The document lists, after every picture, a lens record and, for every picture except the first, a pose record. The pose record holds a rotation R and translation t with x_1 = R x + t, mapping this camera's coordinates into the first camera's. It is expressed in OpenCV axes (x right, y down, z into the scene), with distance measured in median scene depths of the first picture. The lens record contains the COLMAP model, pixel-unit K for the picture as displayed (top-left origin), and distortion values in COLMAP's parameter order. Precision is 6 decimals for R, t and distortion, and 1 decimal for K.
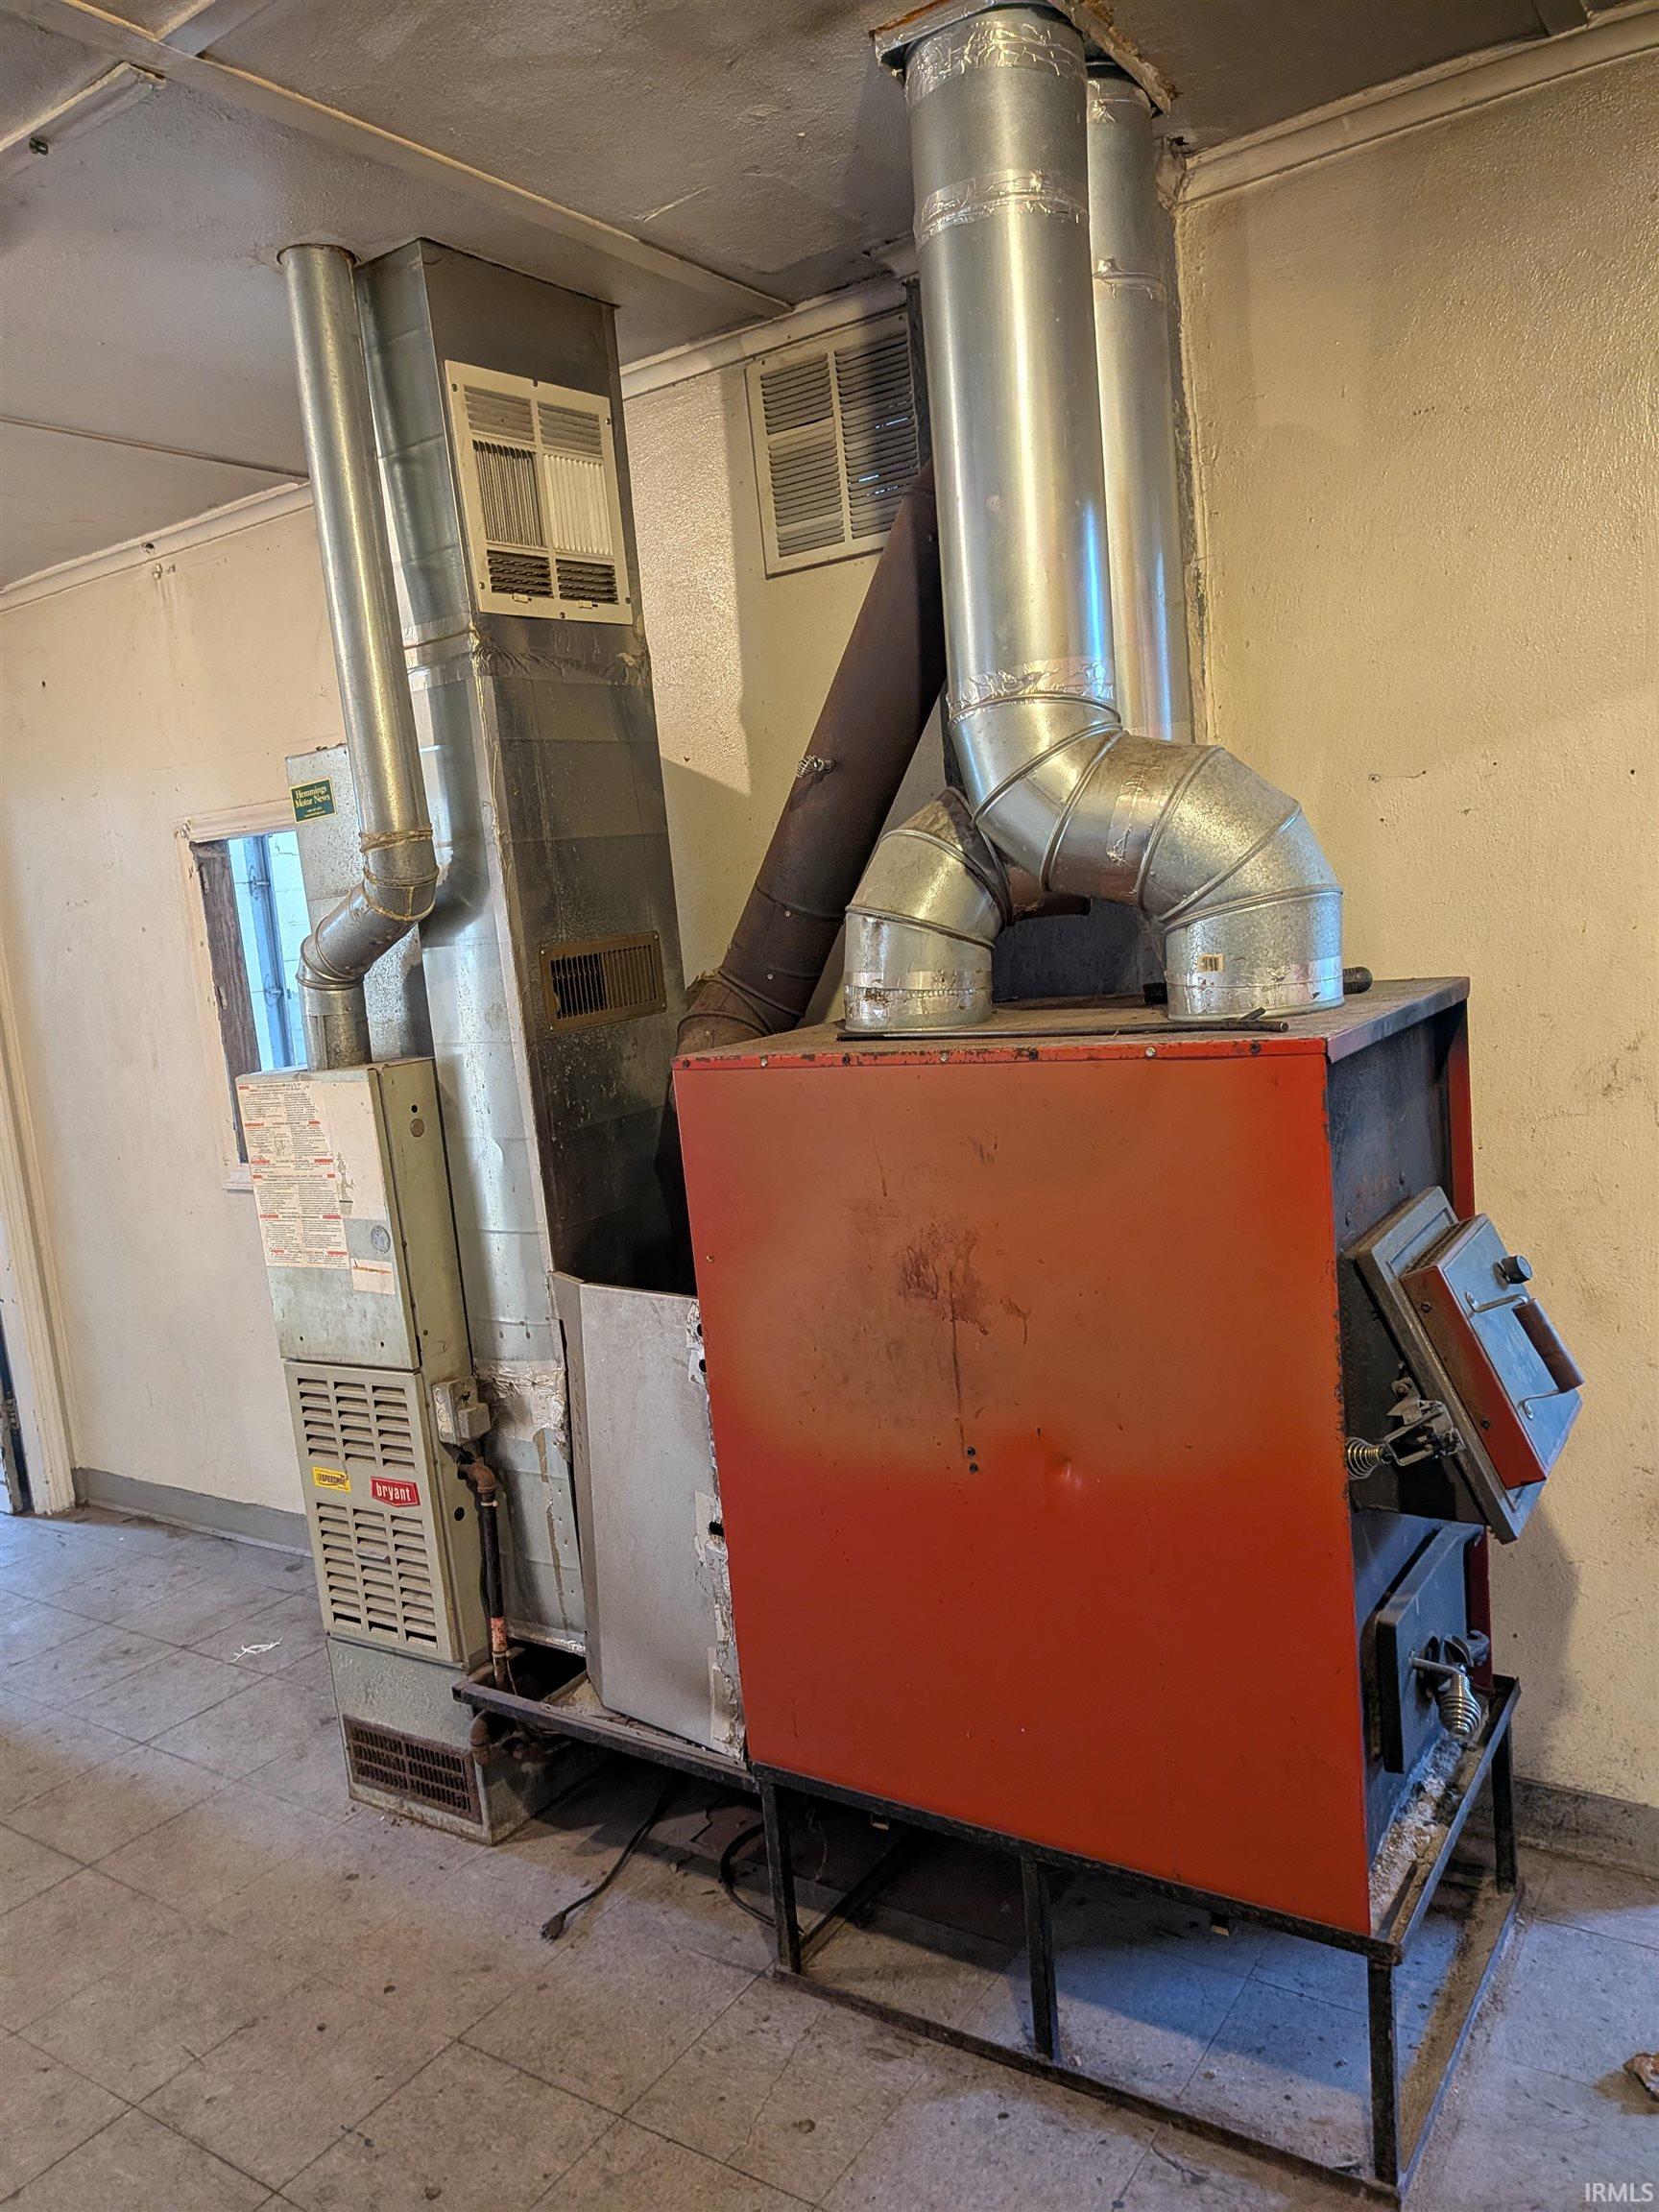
lens RADIAL K [[1656.2, 0, 824.3], [0, 1656.2, 1118.4], [0, 0, 1]] dist [0.059062, -0.086081]
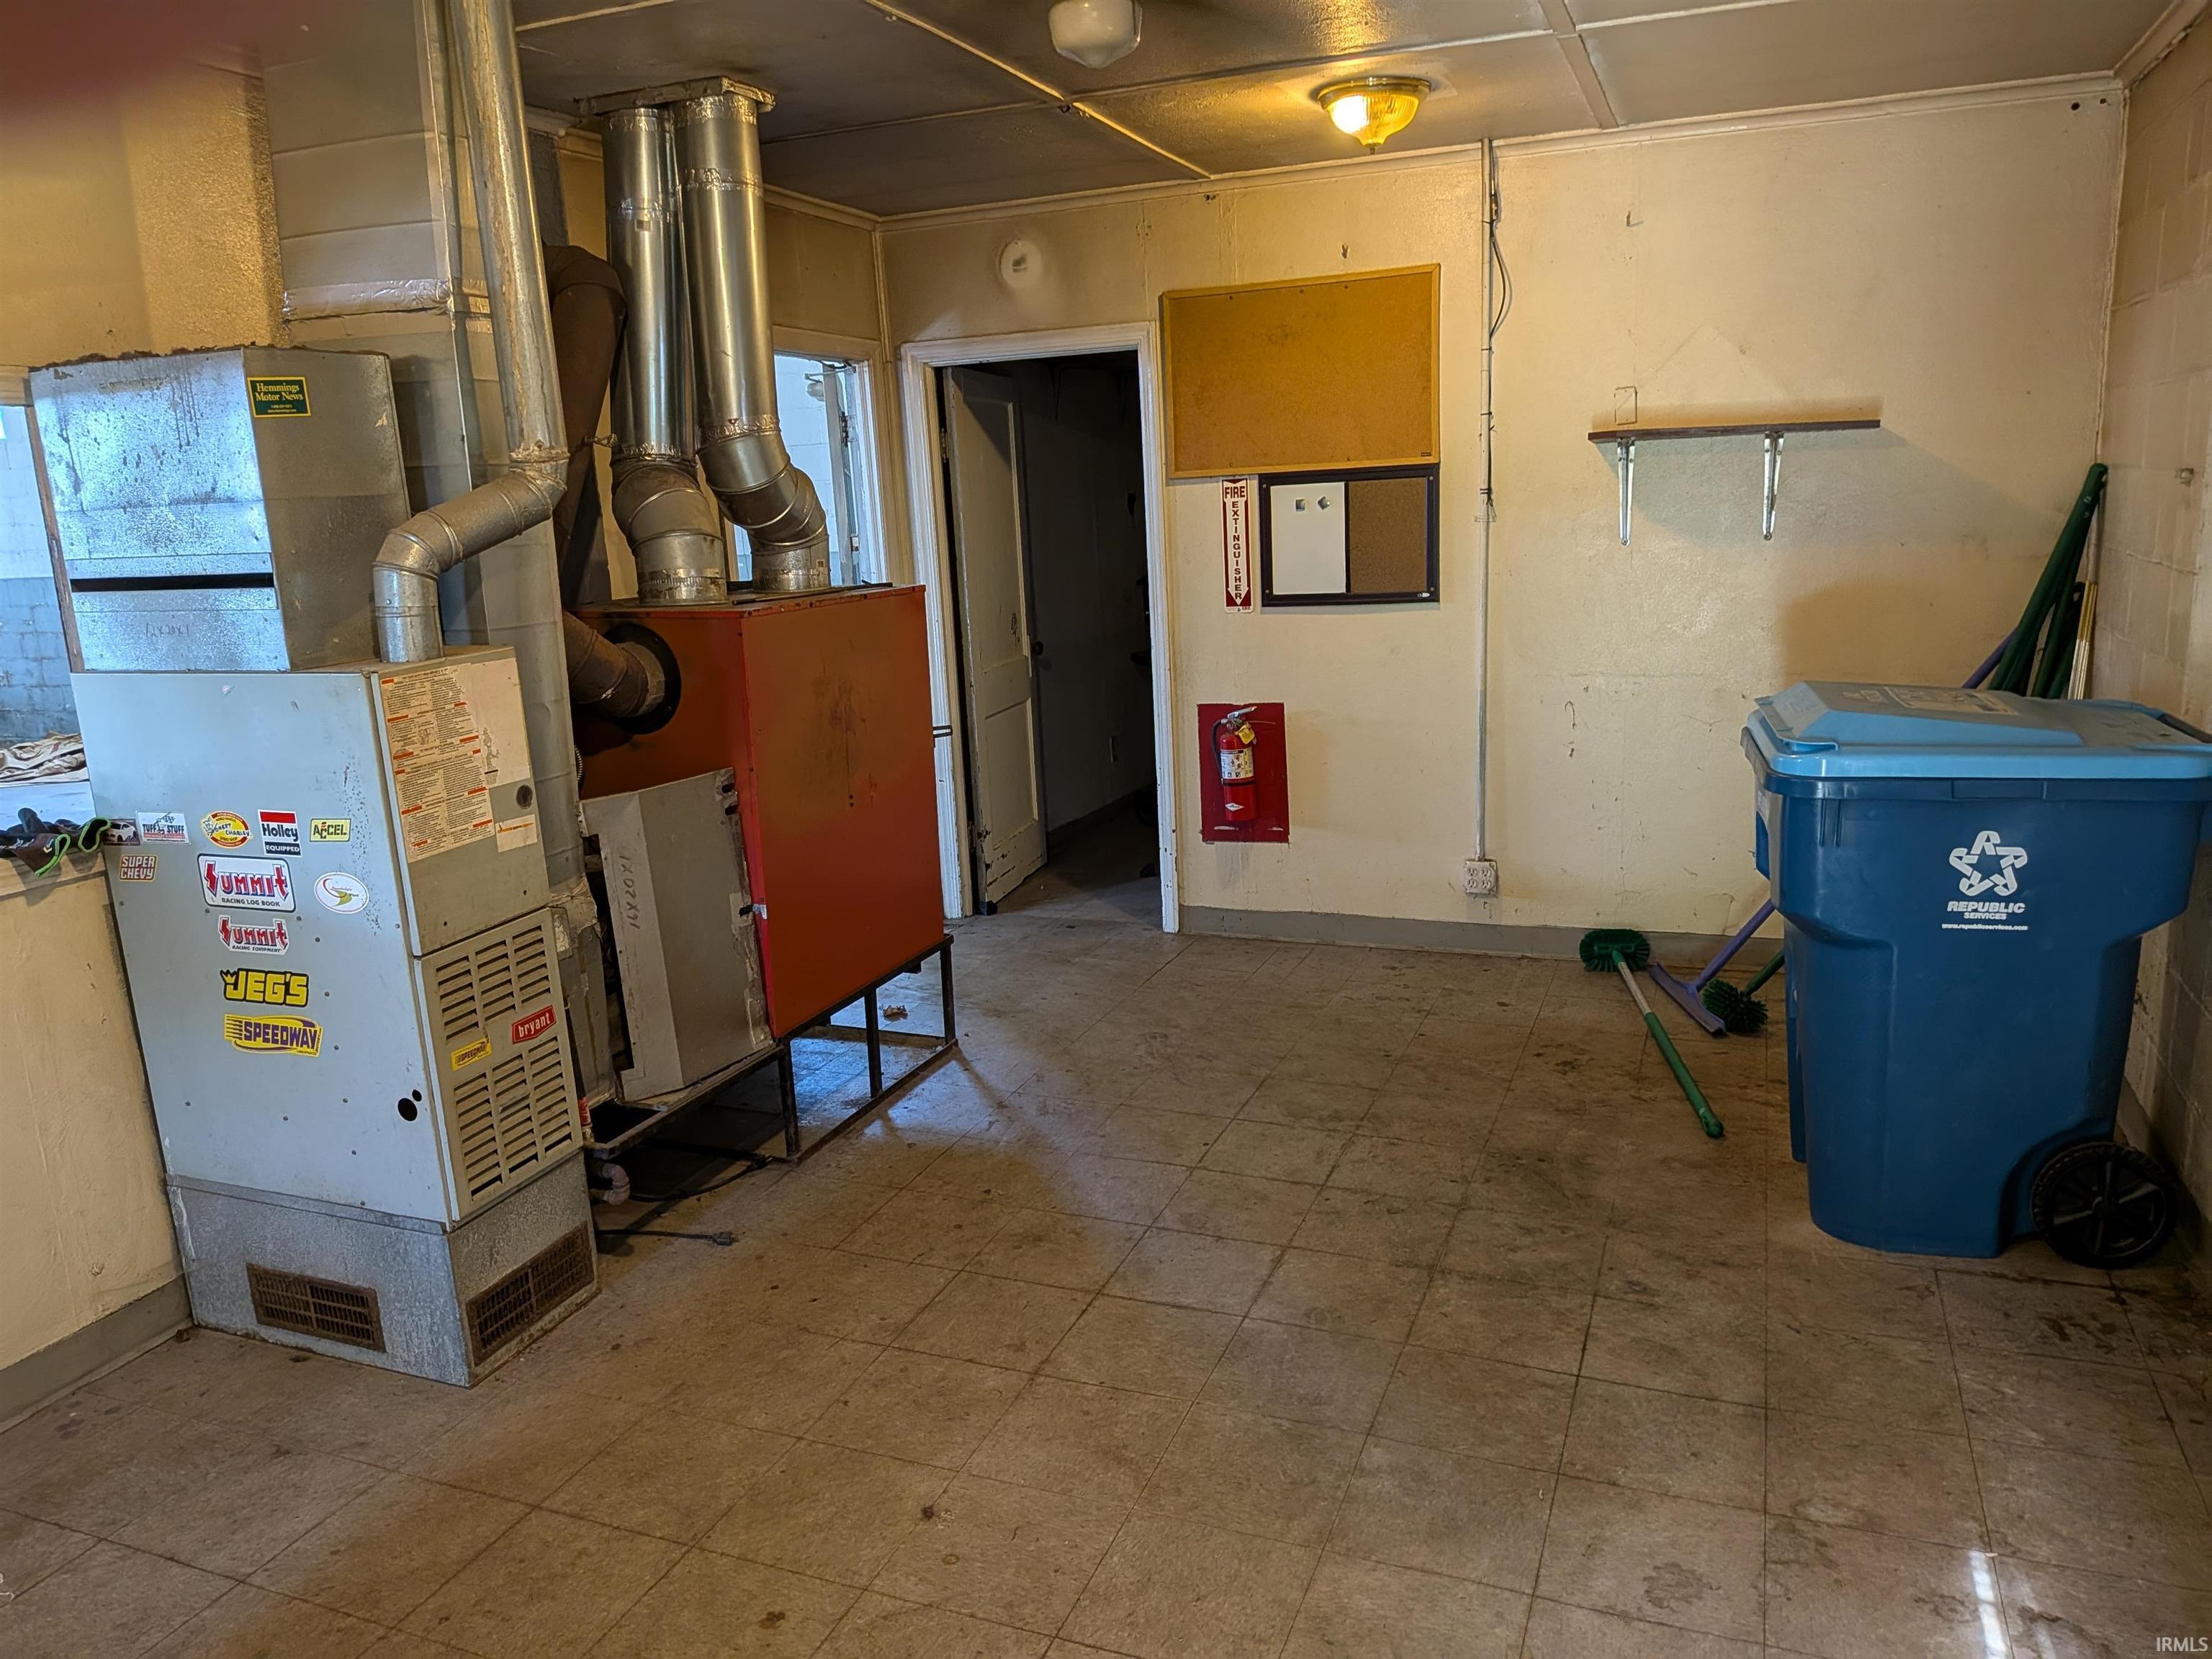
lens RADIAL K [[1656.2, 0, 1106.0], [0, 1656.2, 829.5], [0, 0, 1]] dist [0.059062, -0.086081]
pose [[-0.251554, -0.082413, 0.964328, -1.462633], [0.199759, 0.970494, 0.135049, 0.018865], [-0.947004, 0.226605, -0.227669, 0.869017]]
